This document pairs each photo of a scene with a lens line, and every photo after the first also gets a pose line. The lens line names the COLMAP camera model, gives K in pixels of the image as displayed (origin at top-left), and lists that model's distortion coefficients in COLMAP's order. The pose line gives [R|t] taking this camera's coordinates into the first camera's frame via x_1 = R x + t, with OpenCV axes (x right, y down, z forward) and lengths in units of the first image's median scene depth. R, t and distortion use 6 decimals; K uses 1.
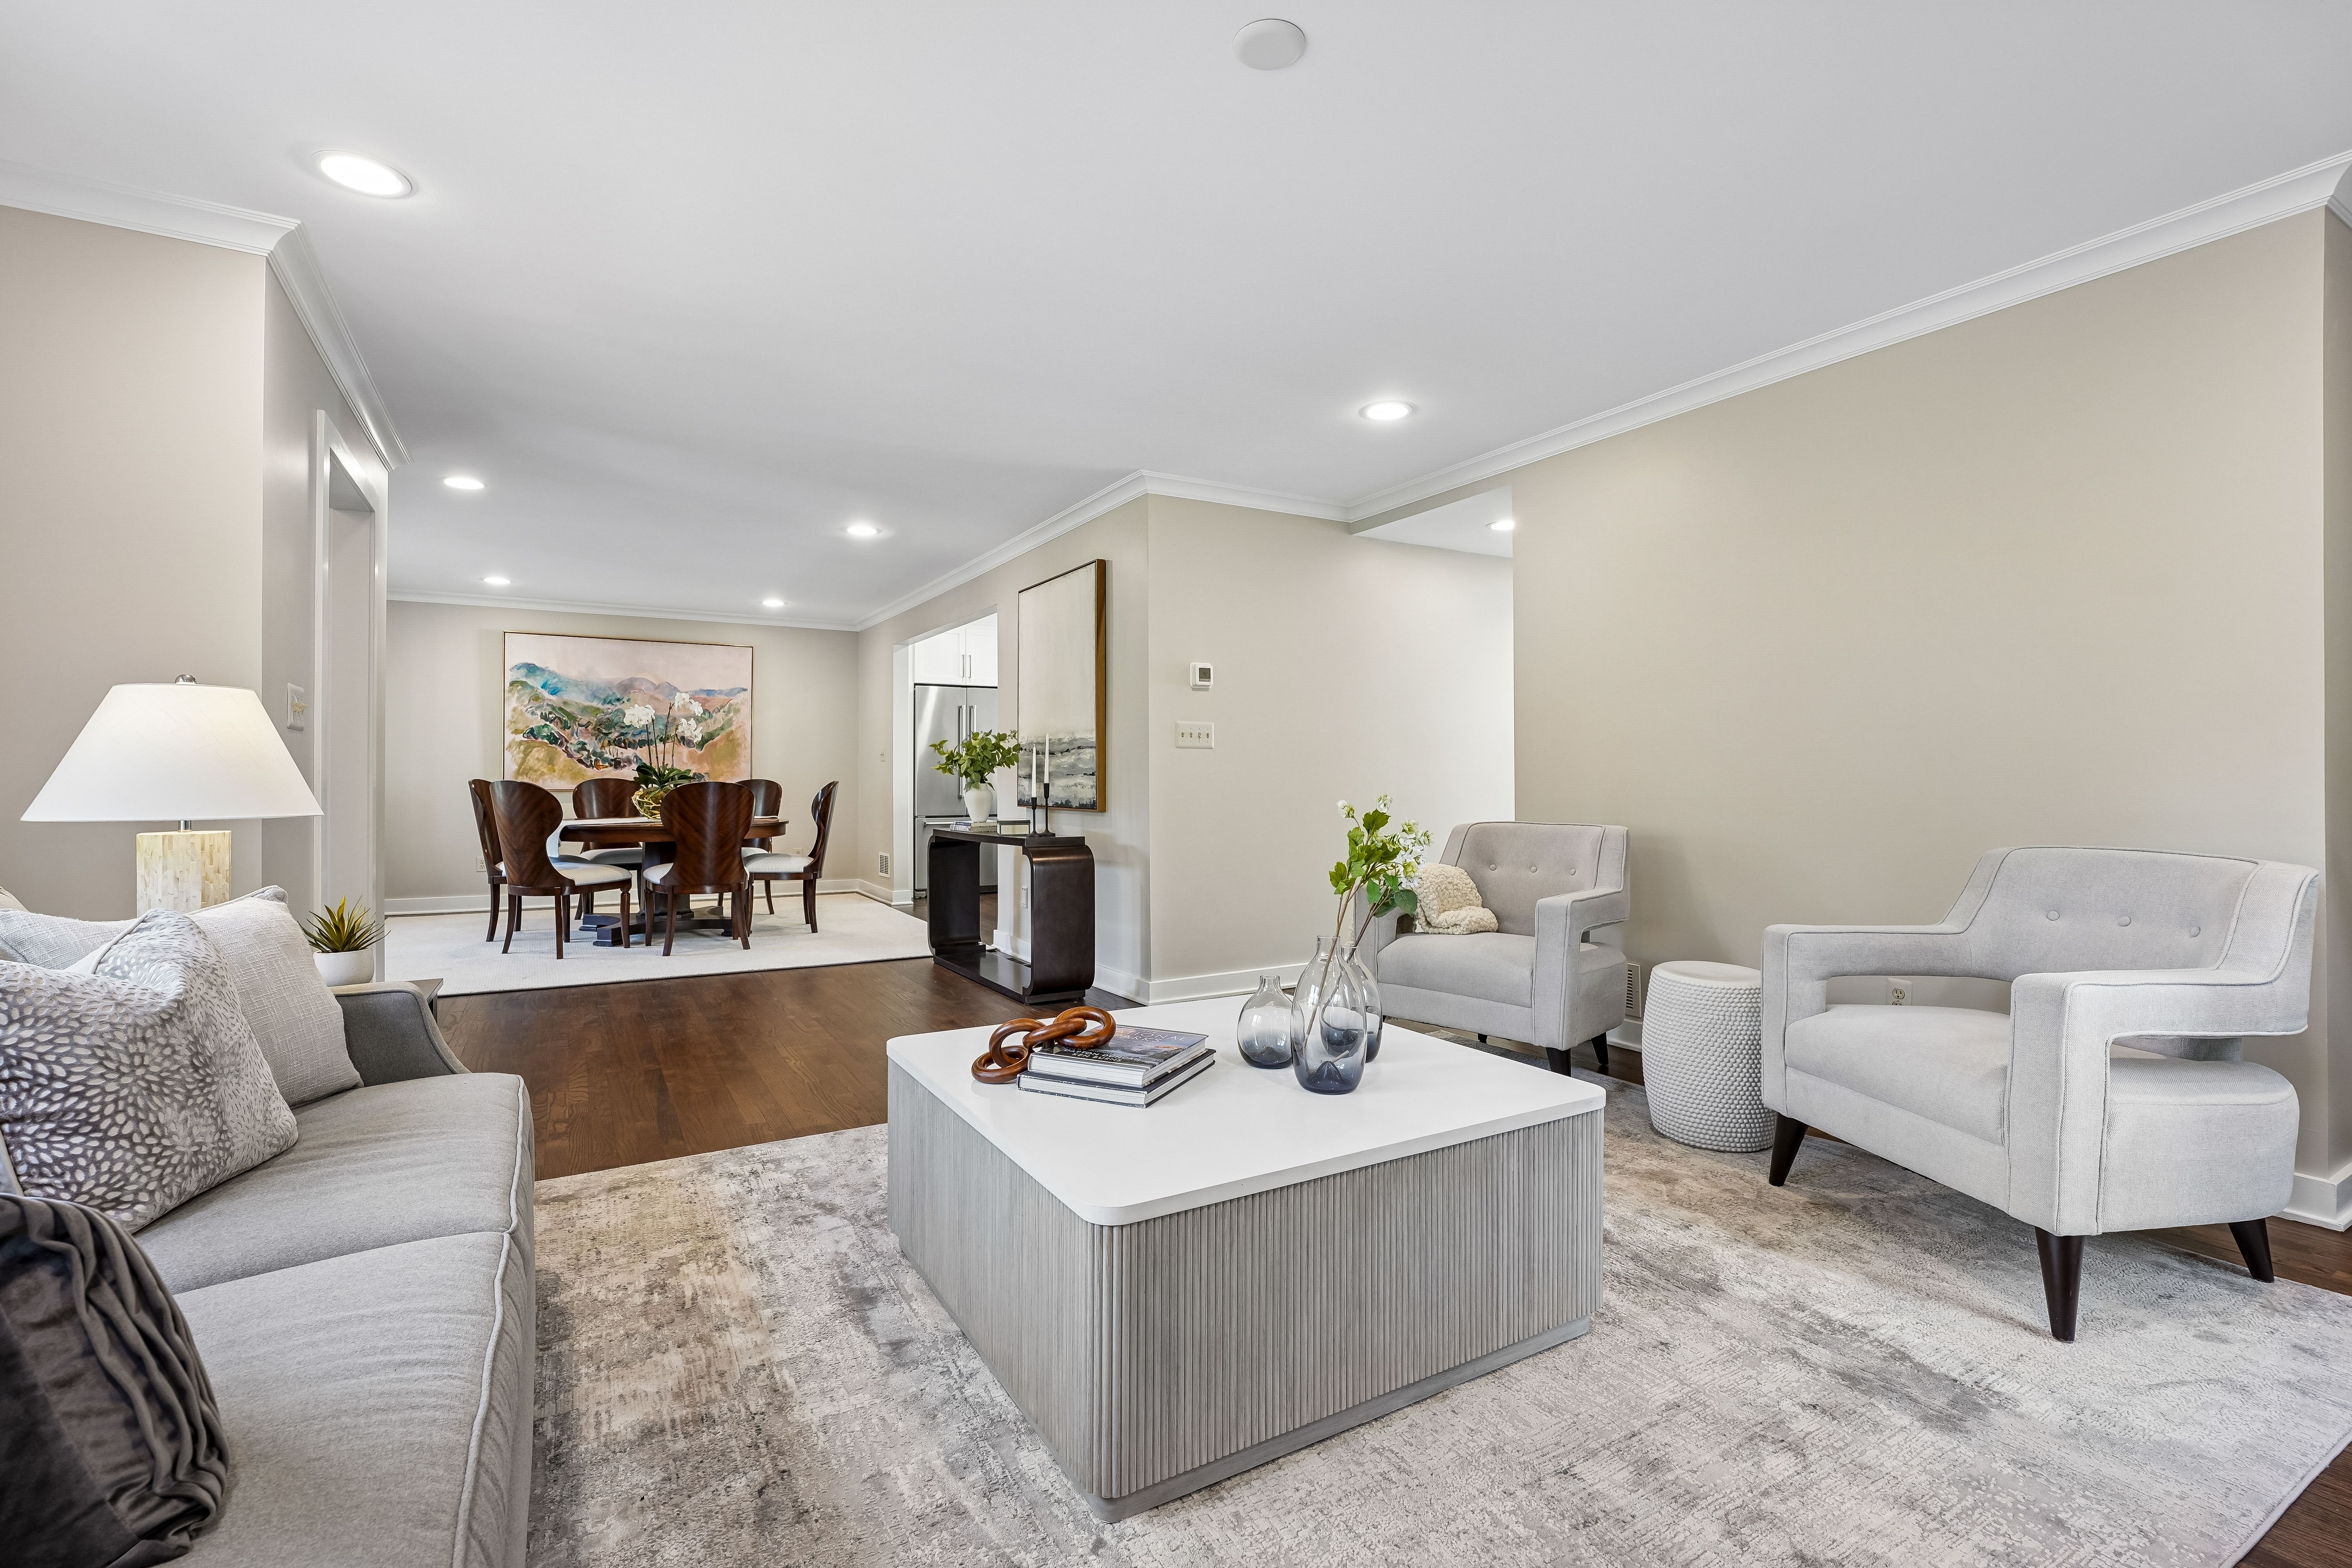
lens RADIAL K [[1053.0, 0, 1175.3], [0, 1053.0, 776.6], [0, 0, 1]] dist [-0.004798, 0.001633]
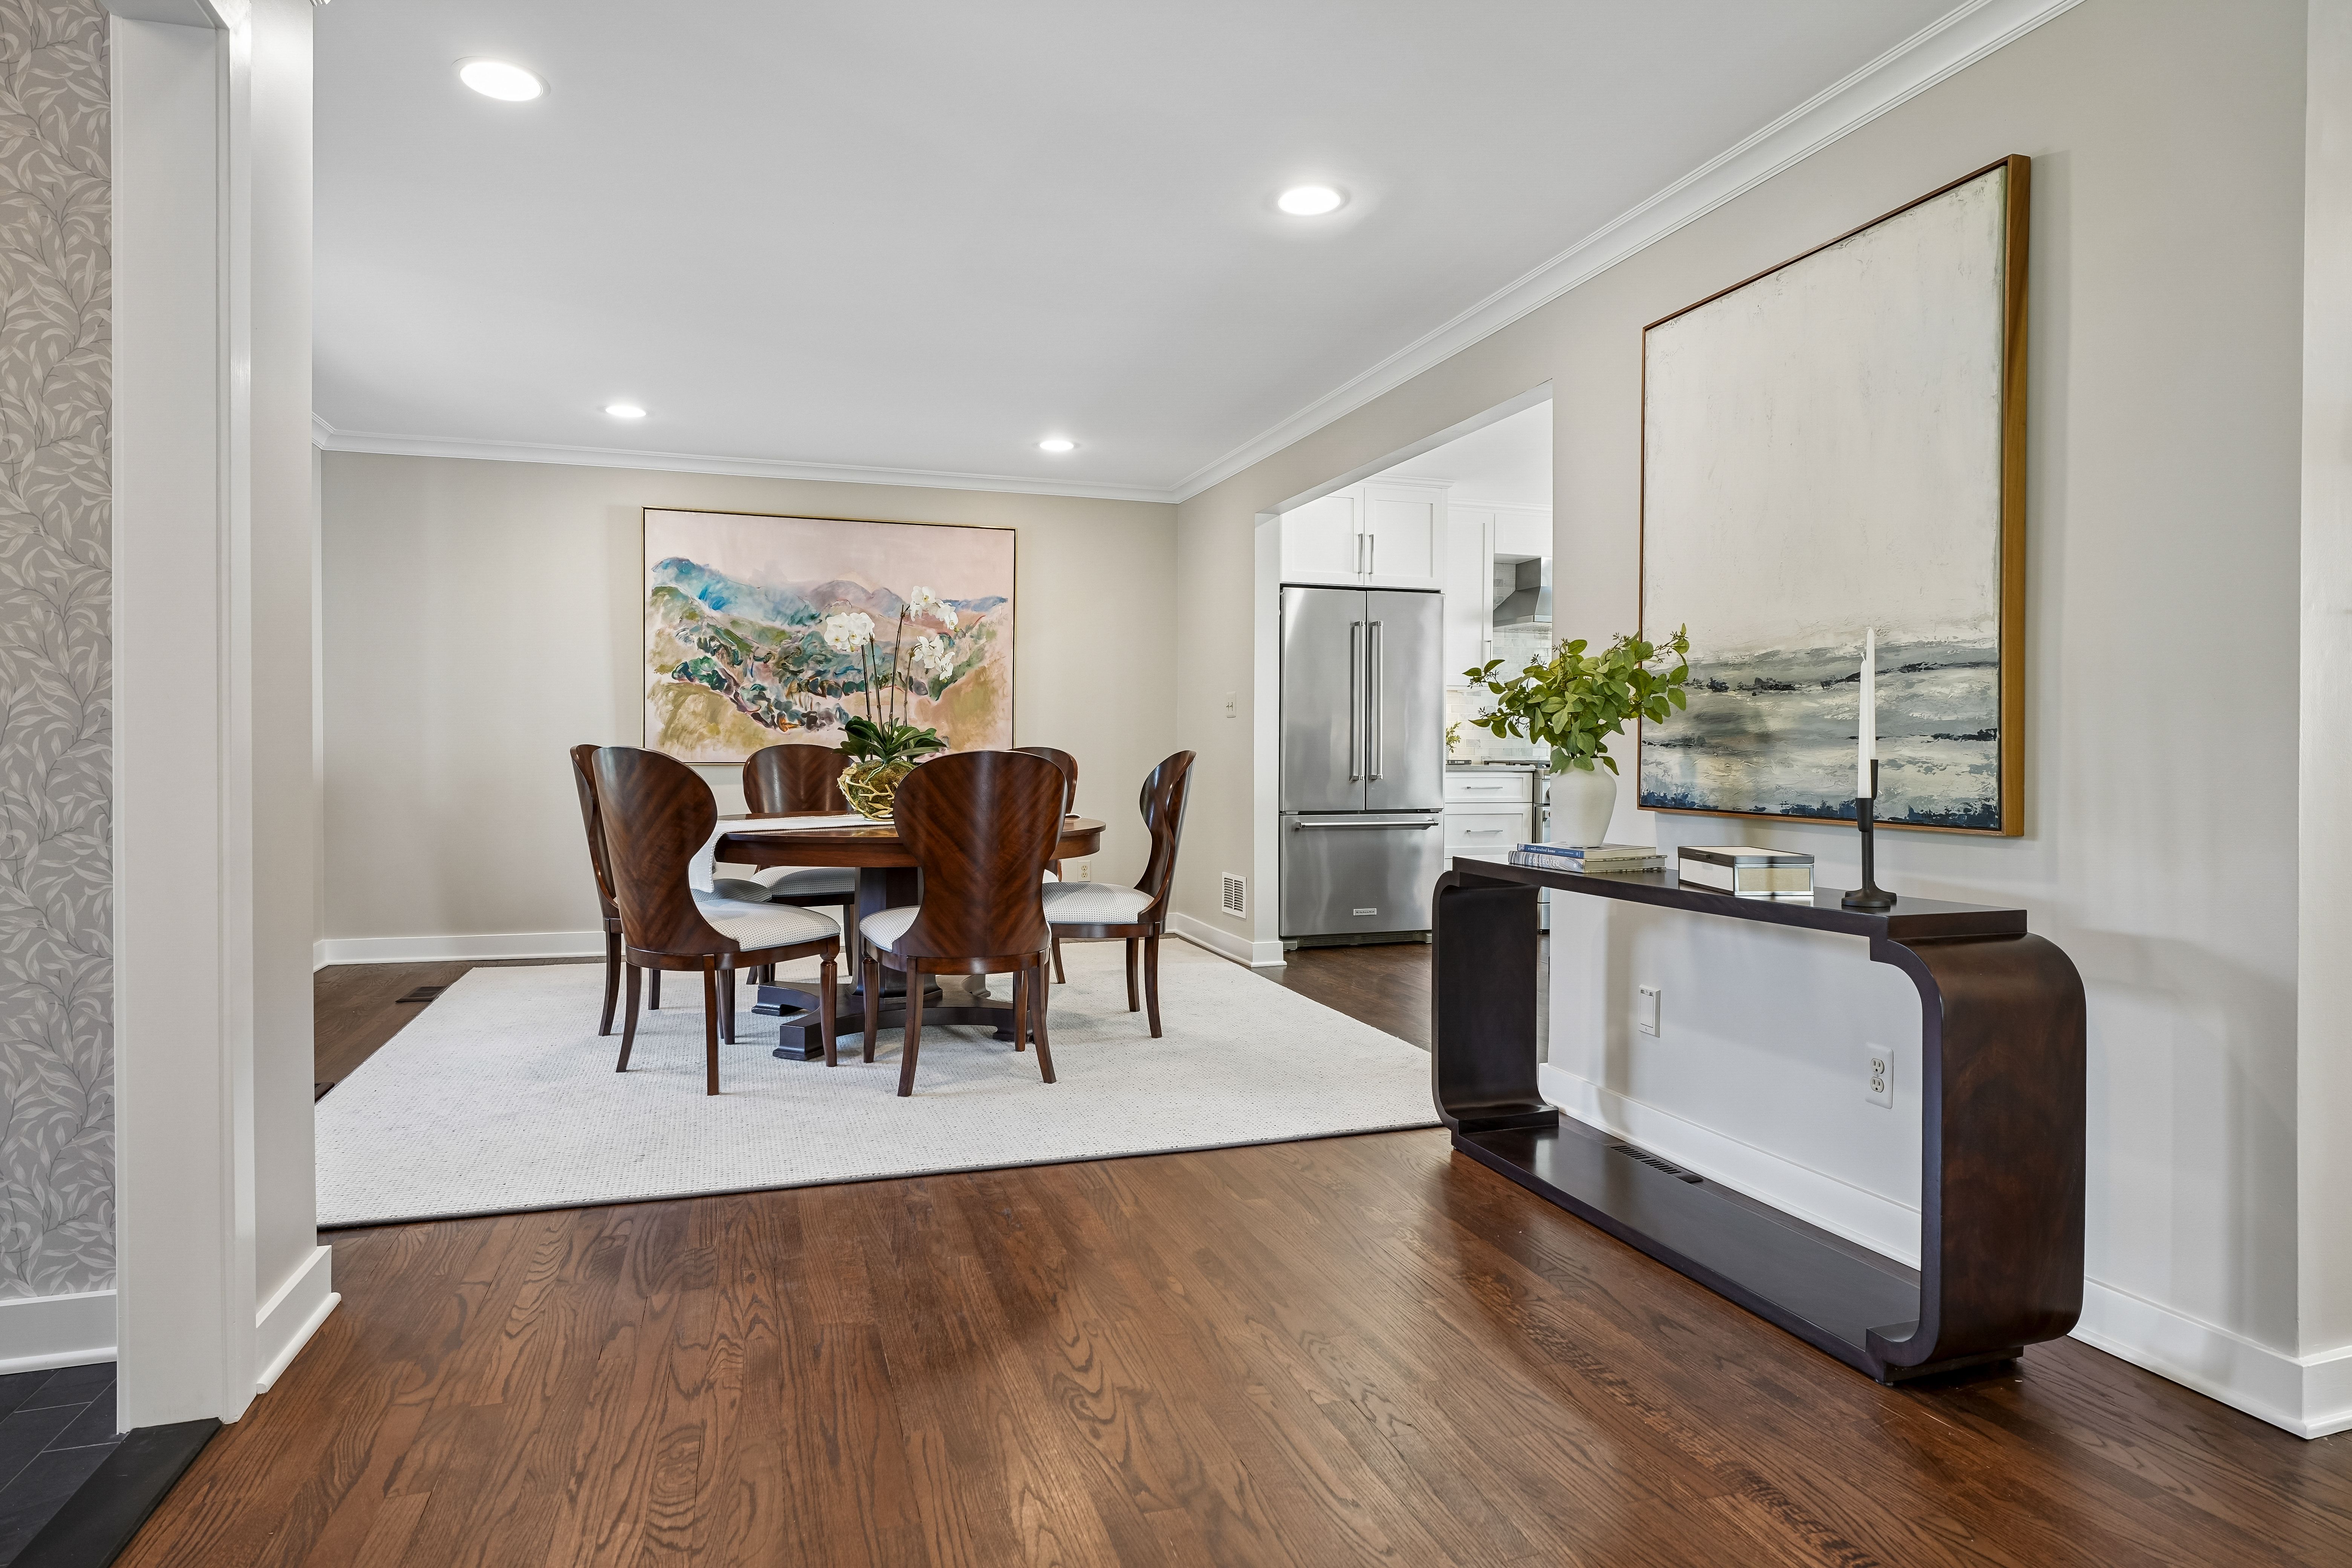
lens RADIAL K [[1314.1, 0, 1175.1], [0, 1314.1, 774.9], [0, 0, 1]] dist [-0.002881, -0.000409]
pose [[0.976988, 0.008331, -0.213131, -0.199386], [-0.003762, 0.999755, 0.021832, 0.002091], [0.213260, -0.020528, 0.976780, 0.368873]]
